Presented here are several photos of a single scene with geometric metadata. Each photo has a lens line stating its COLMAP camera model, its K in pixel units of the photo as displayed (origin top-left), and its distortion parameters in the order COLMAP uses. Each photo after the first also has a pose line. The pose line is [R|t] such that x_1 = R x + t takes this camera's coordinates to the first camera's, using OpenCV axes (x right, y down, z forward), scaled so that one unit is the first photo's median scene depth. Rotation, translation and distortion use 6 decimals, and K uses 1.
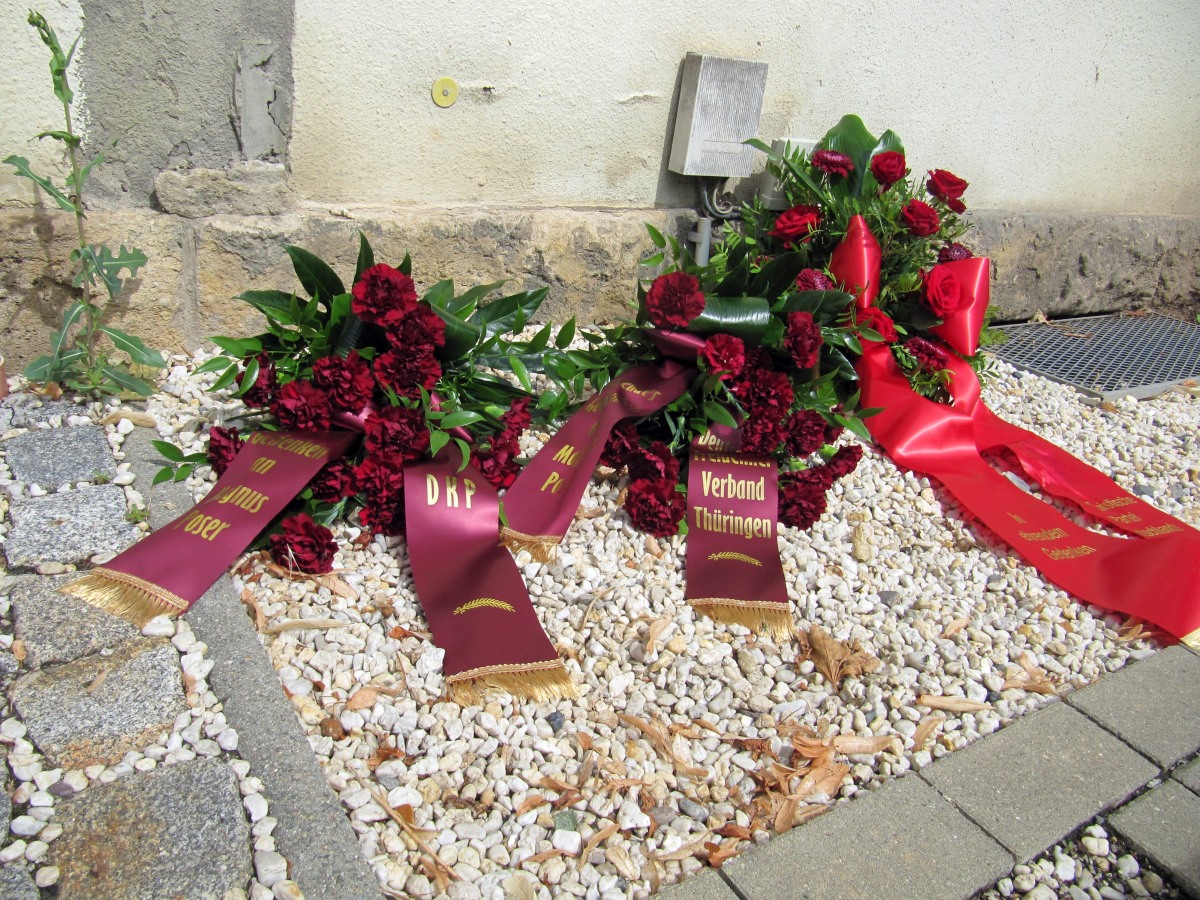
lens RADIAL K [[992.2, 0, 570.7], [0, 992.2, 450.1], [0, 0, 1]] dist [-0.048290, 0.015179]
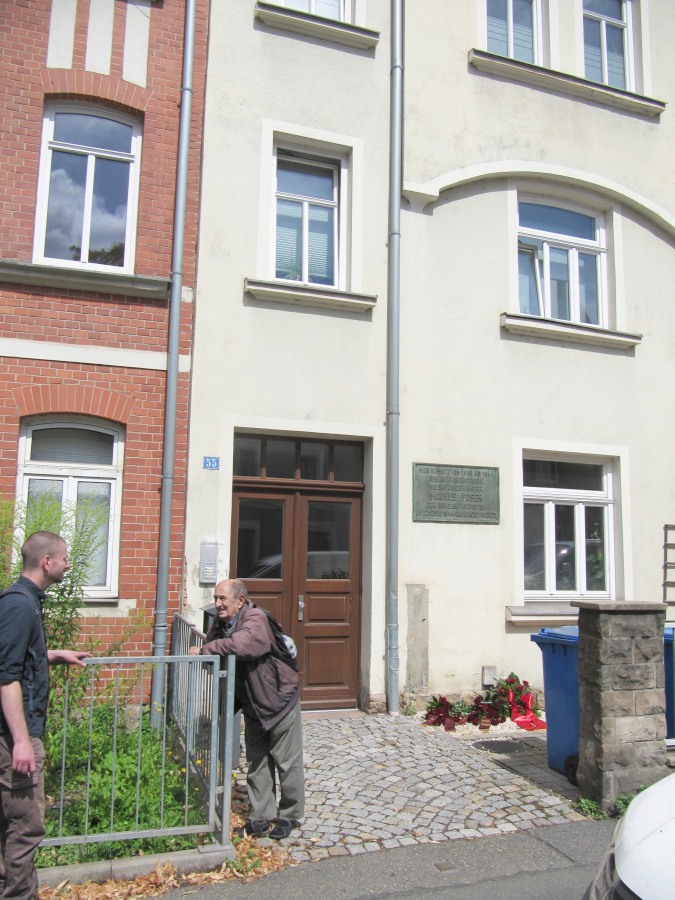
lens RADIAL K [[744.1, 0, 339.9], [0, 744.1, 466.1], [0, 0, 1]] dist [-0.048290, 0.015179]
pose [[0.970408, -0.128486, -0.204450, 0.543885], [-0.003656, 0.838769, -0.544475, 1.712133], [0.241444, 0.529110, 0.813479, -5.780932]]
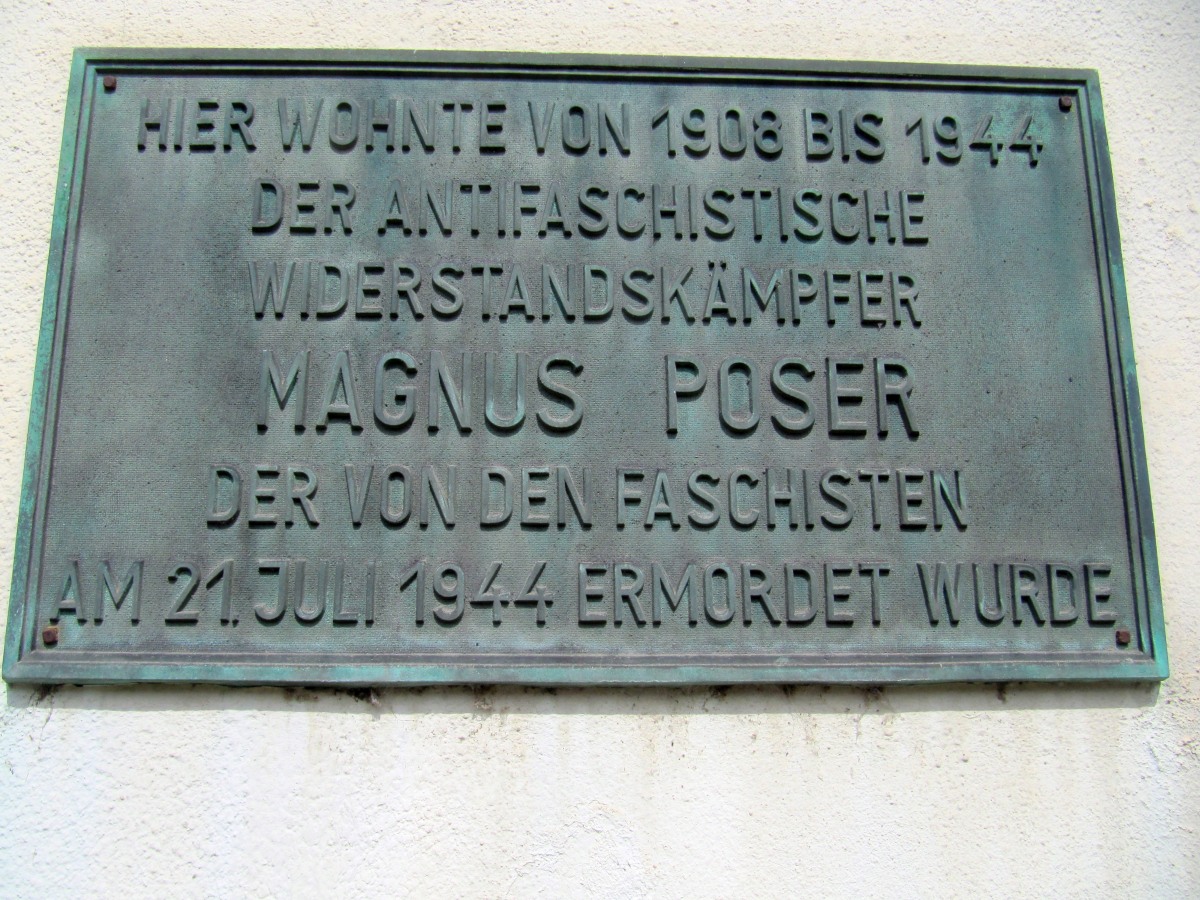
lens RADIAL K [[992.2, 0, 570.7], [0, 992.2, 450.1], [0, 0, 1]] dist [-0.048290, 0.015179]
pose [[0.860452, -0.208203, -0.465053, 0.492872], [-0.123246, 0.800560, -0.586442, -1.485667], [0.494402, 0.561921, 0.663183, 0.069572]]
